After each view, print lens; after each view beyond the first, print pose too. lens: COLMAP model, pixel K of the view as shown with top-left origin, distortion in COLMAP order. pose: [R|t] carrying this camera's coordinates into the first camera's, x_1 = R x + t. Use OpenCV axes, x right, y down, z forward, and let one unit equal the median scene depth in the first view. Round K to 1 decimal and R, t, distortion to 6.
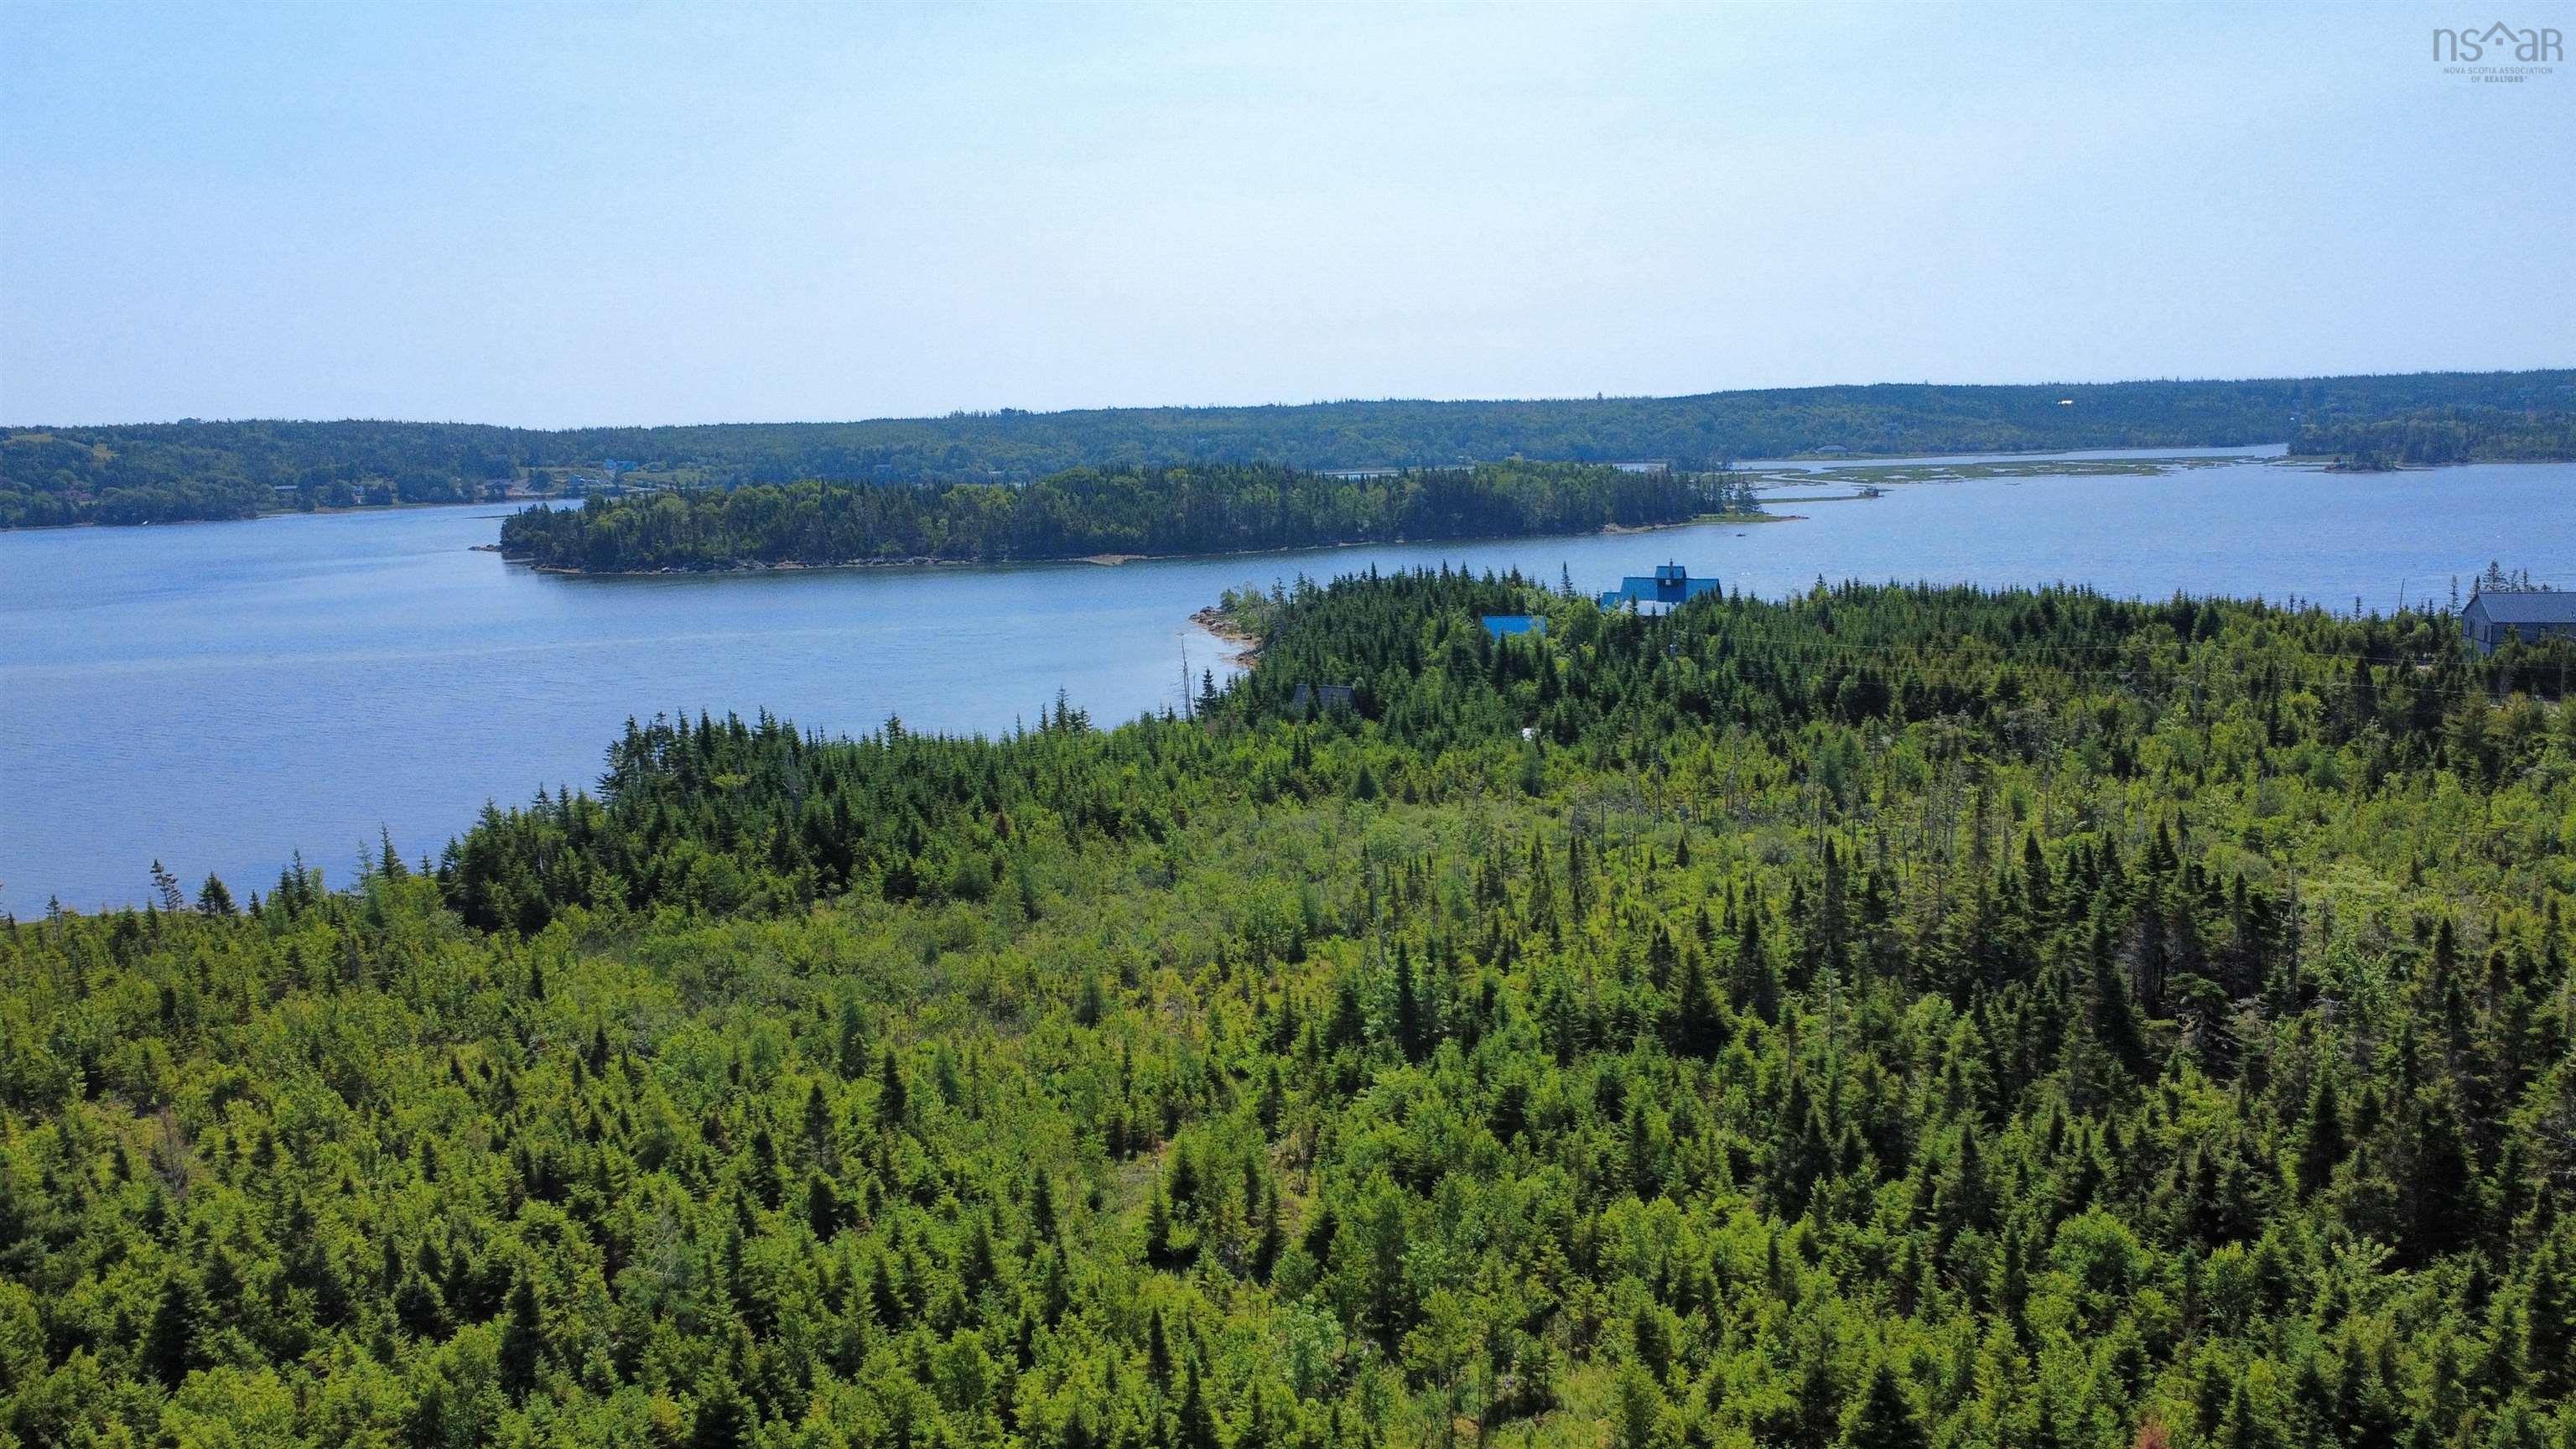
lens RADIAL K [[1933.4, 0, 1295.6], [0, 1933.4, 710.4], [0, 0, 1]] dist [0.000528, -0.008123]
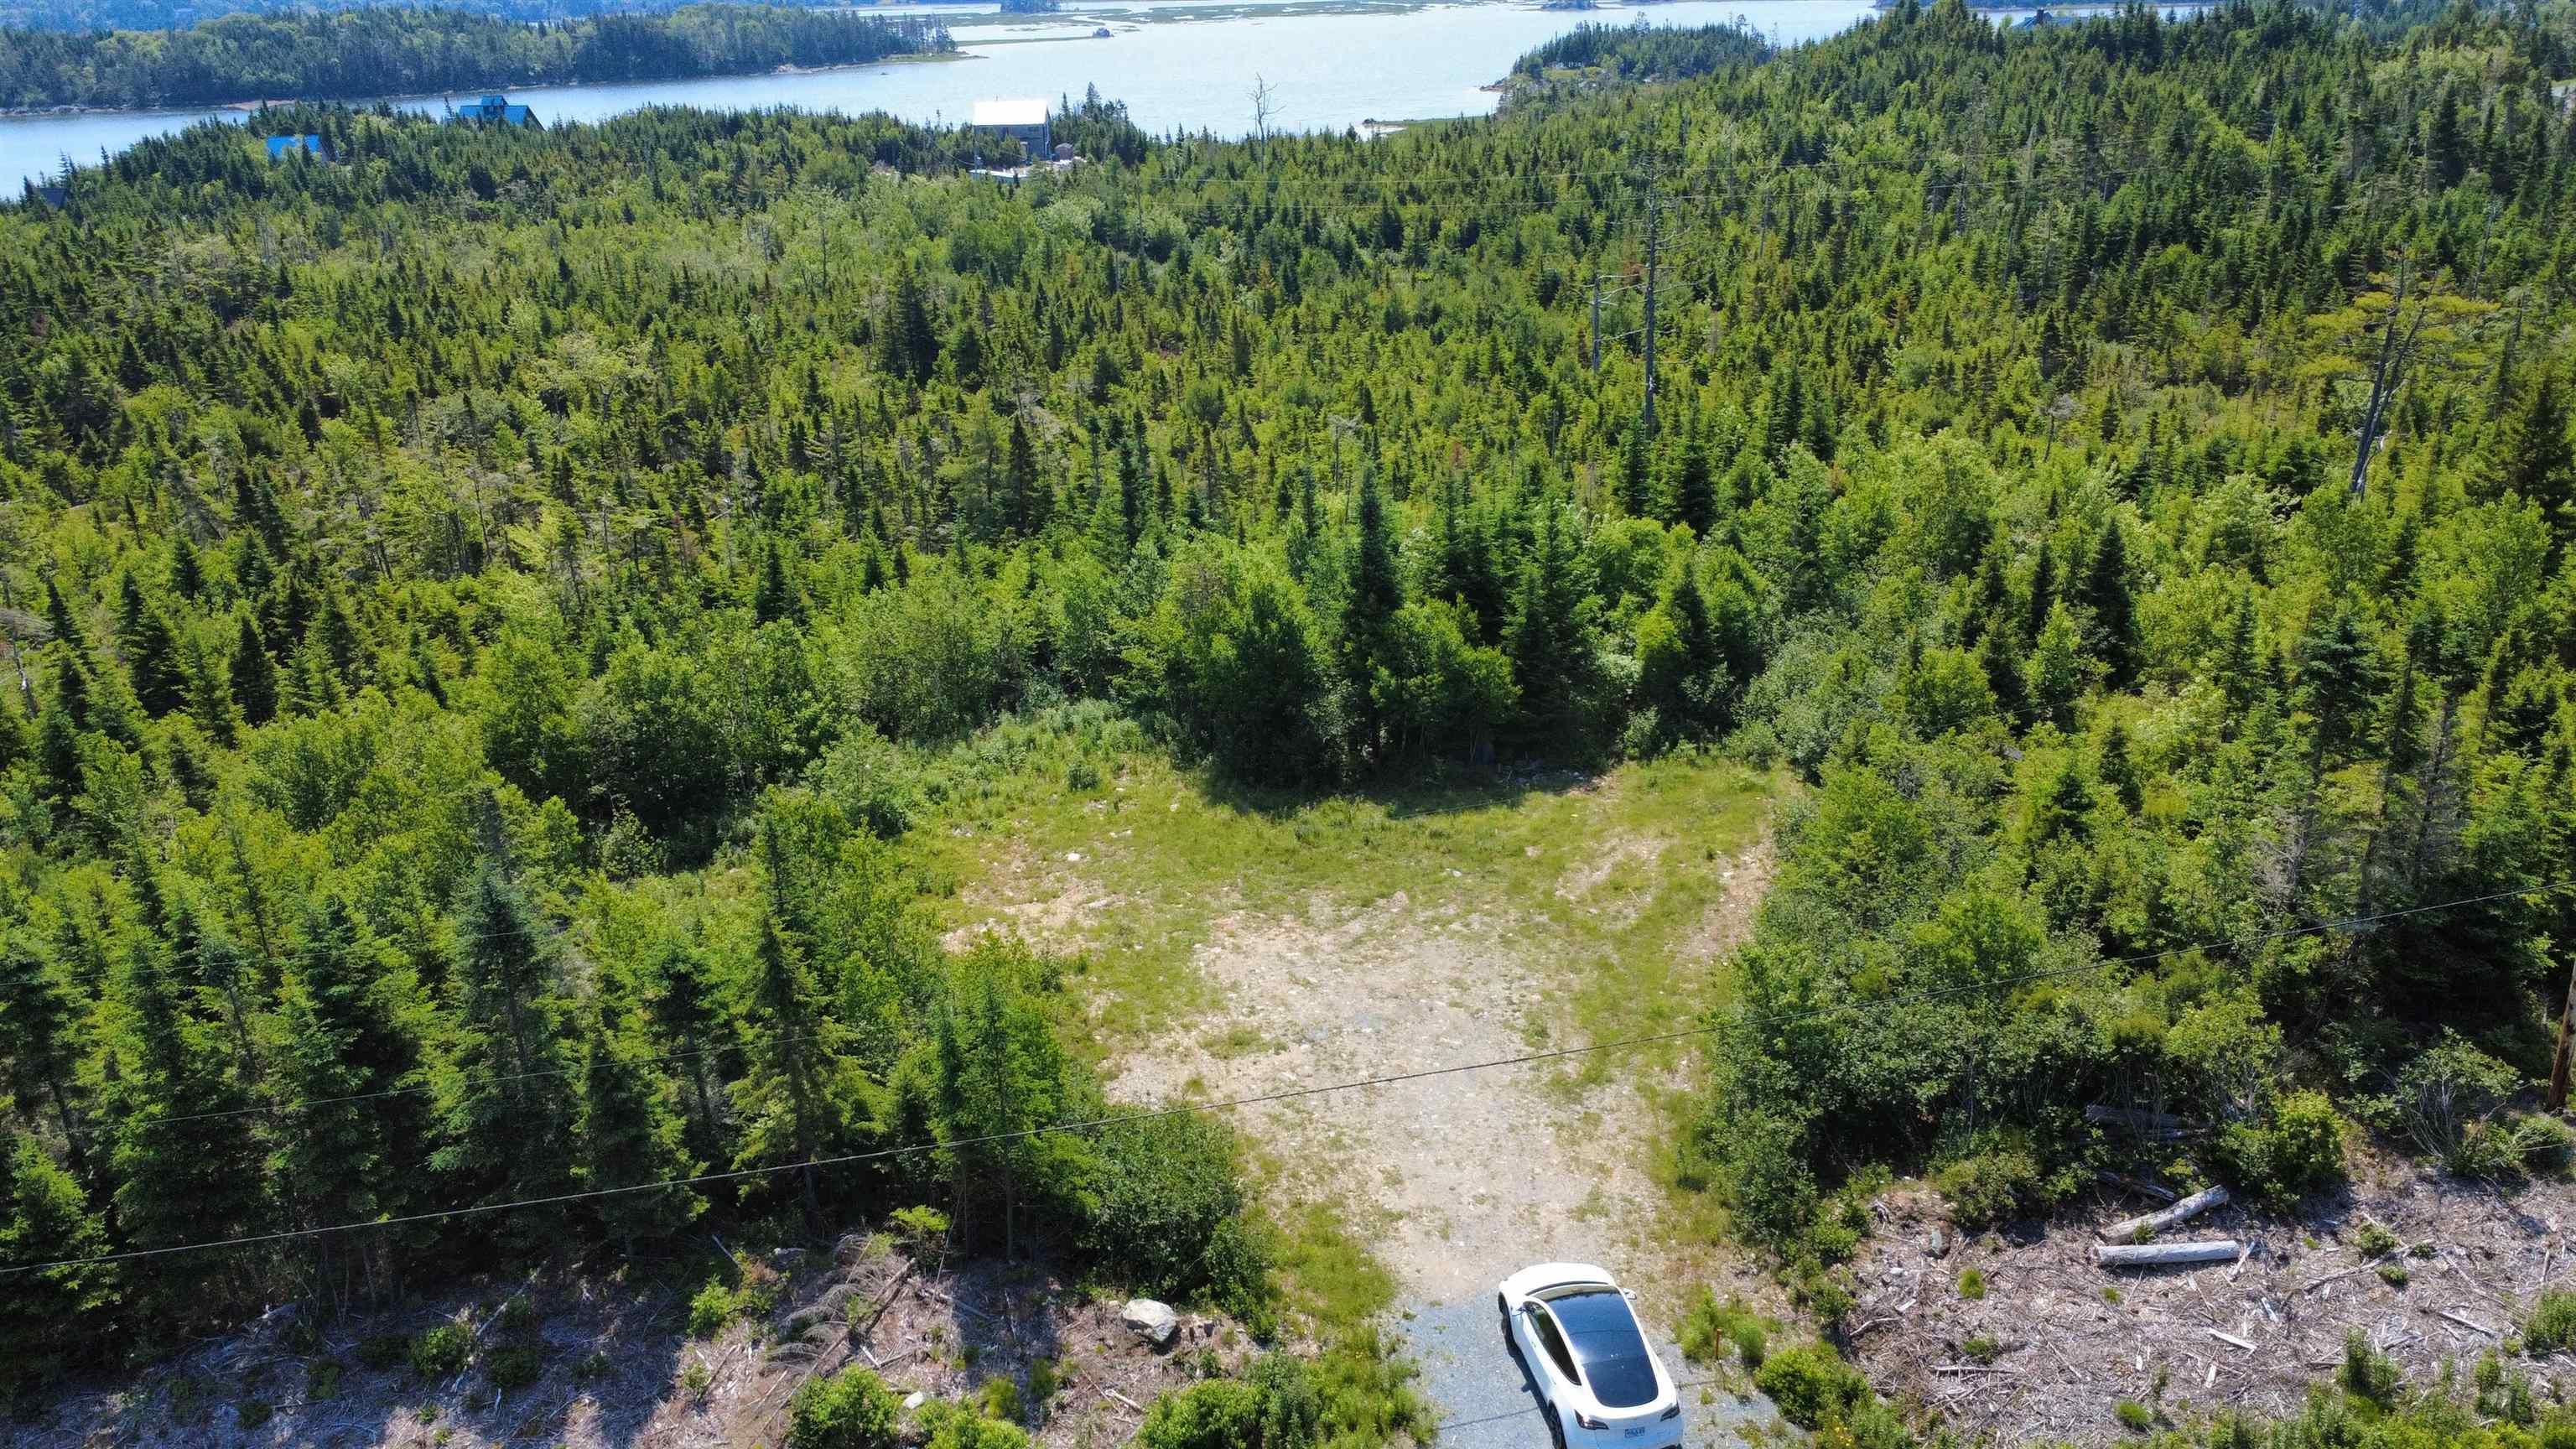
lens RADIAL K [[1933.4, 0, 1295.6], [0, 1933.4, 710.4], [0, 0, 1]] dist [0.000528, -0.008123]
pose [[0.972289, -0.082328, 0.218805, 0.676805], [0.031686, 0.973712, 0.225569, 0.083423], [-0.231623, -0.212386, 0.949338, -0.706044]]
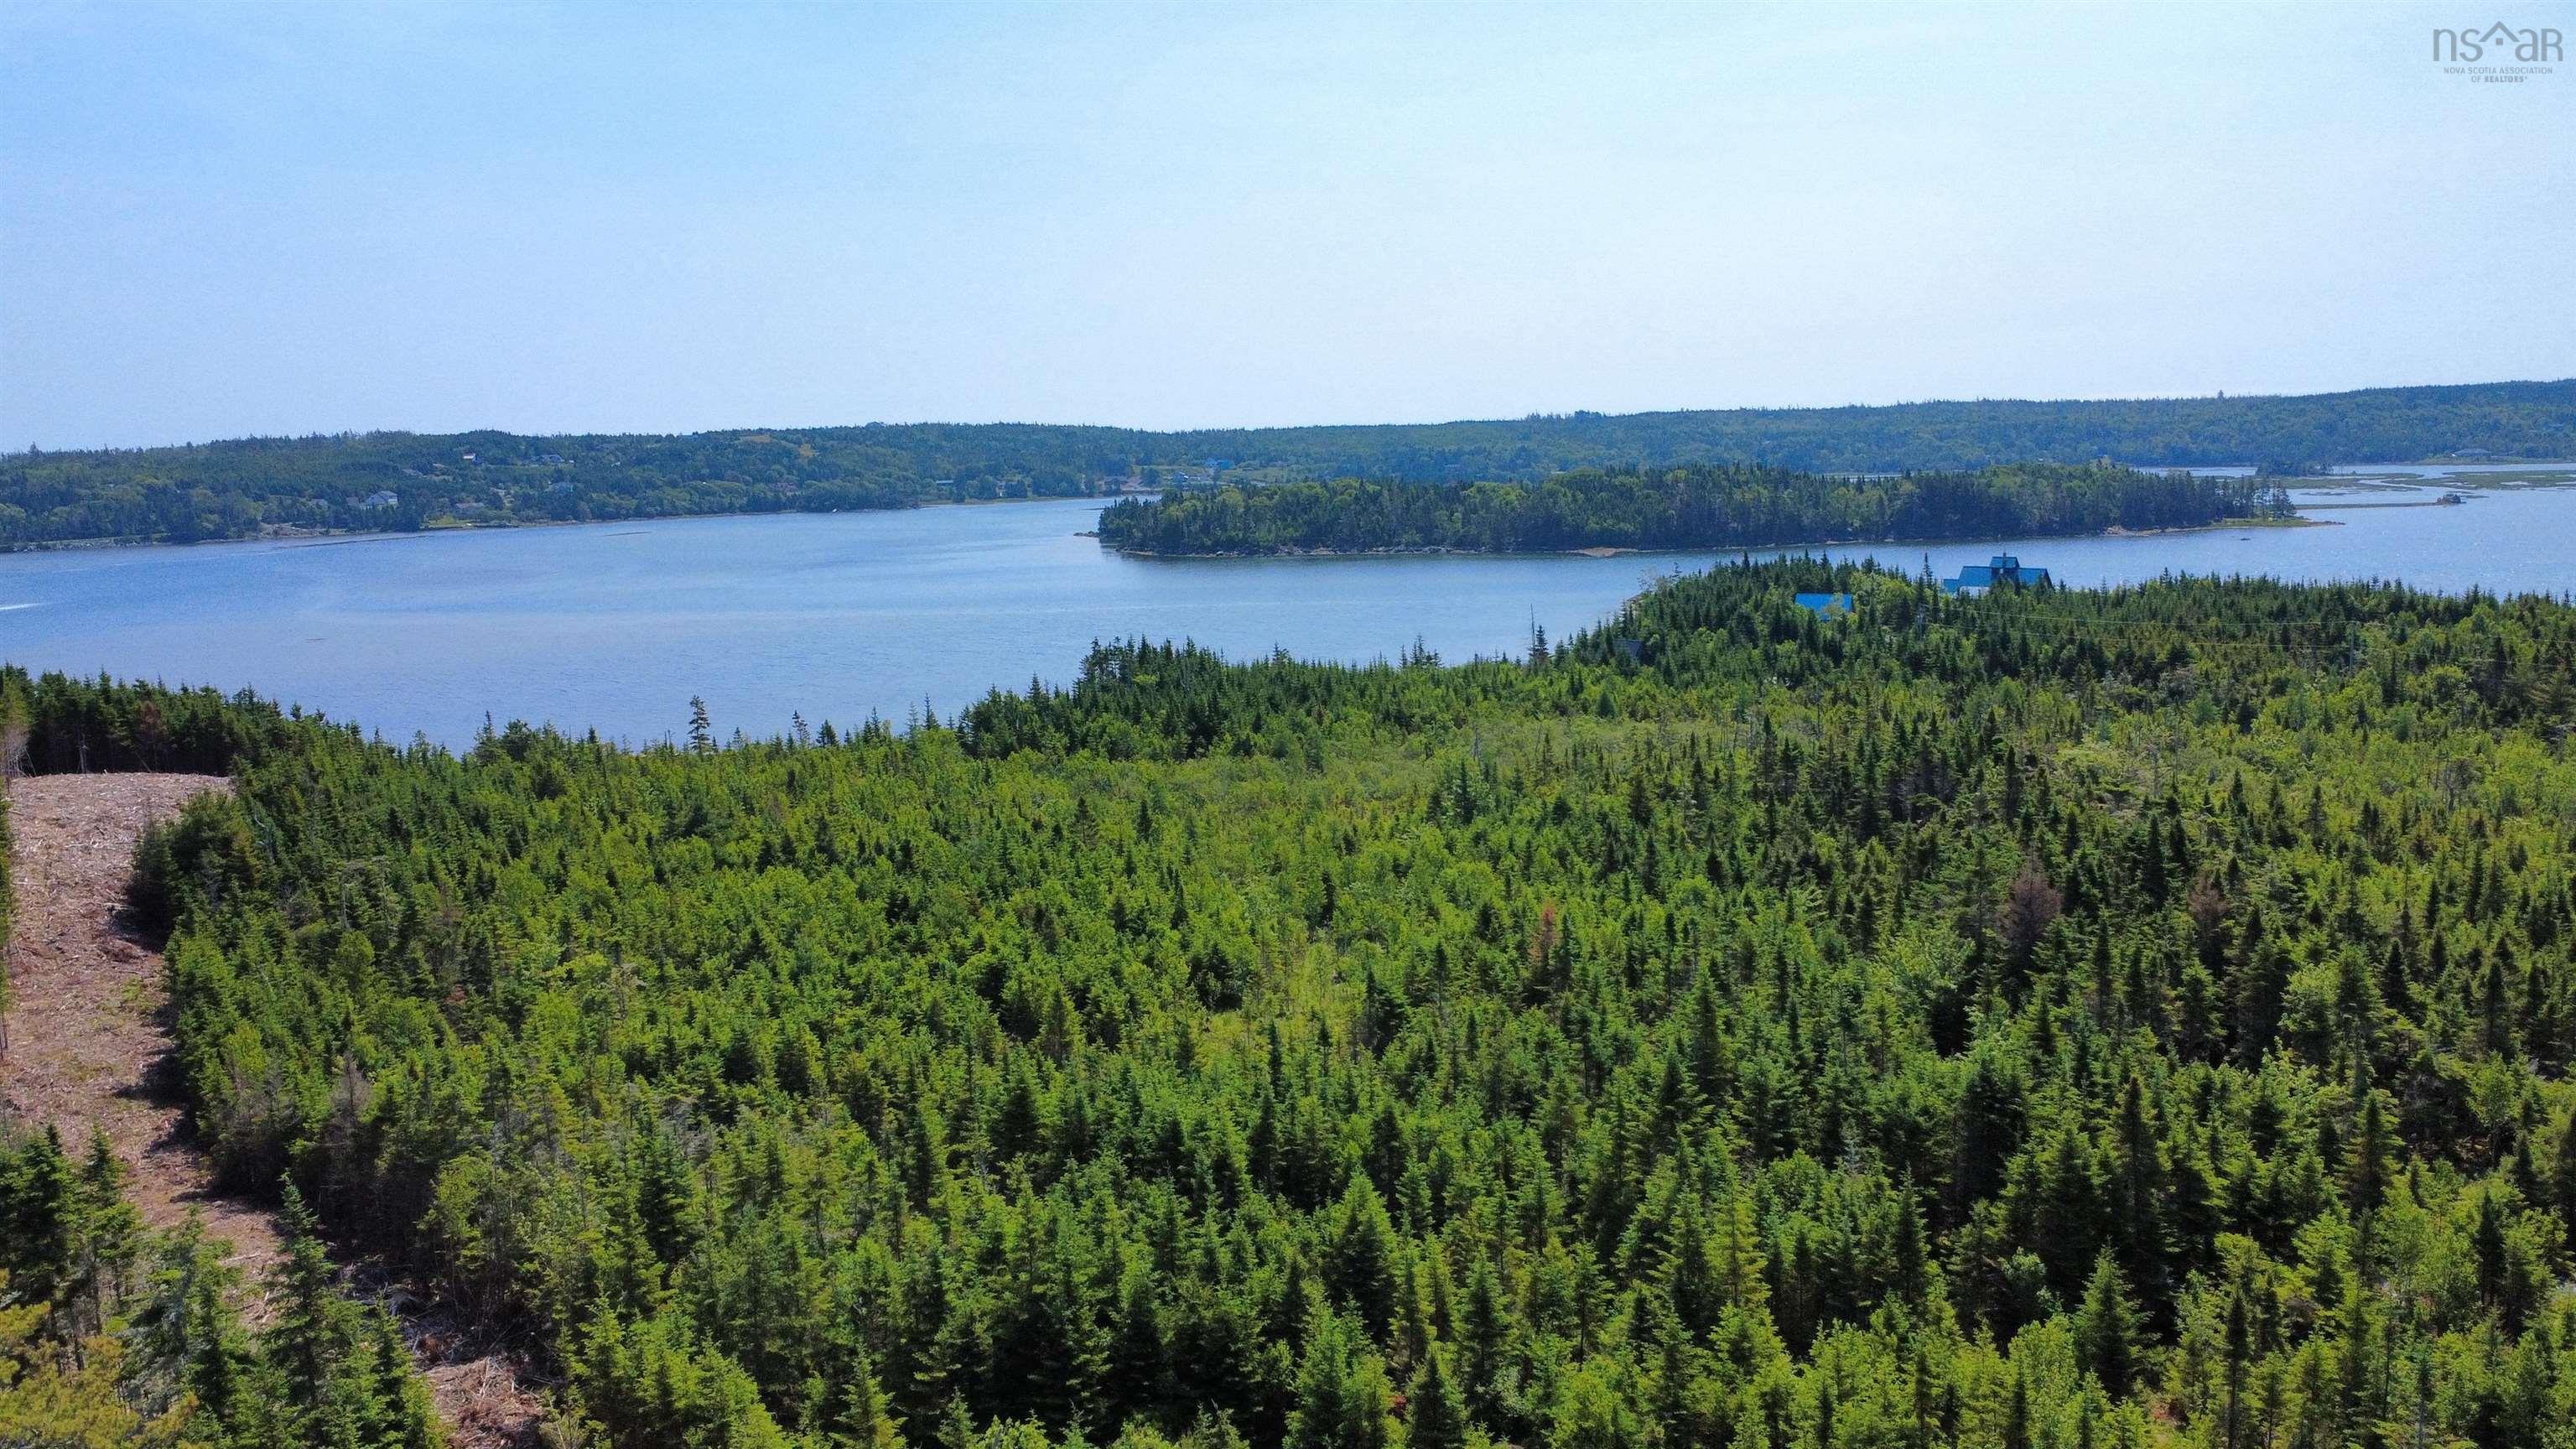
lens RADIAL K [[1935.5, 0, 1286.9], [0, 1935.5, 714.5], [0, 0, 1]] dist [0.003904, -0.007809]
pose [[0.952100, 0.043607, -0.302662, 0.241011], [-0.043150, 0.999035, 0.008202, 0.044342], [0.302728, 0.005251, 0.953063, -0.343814]]
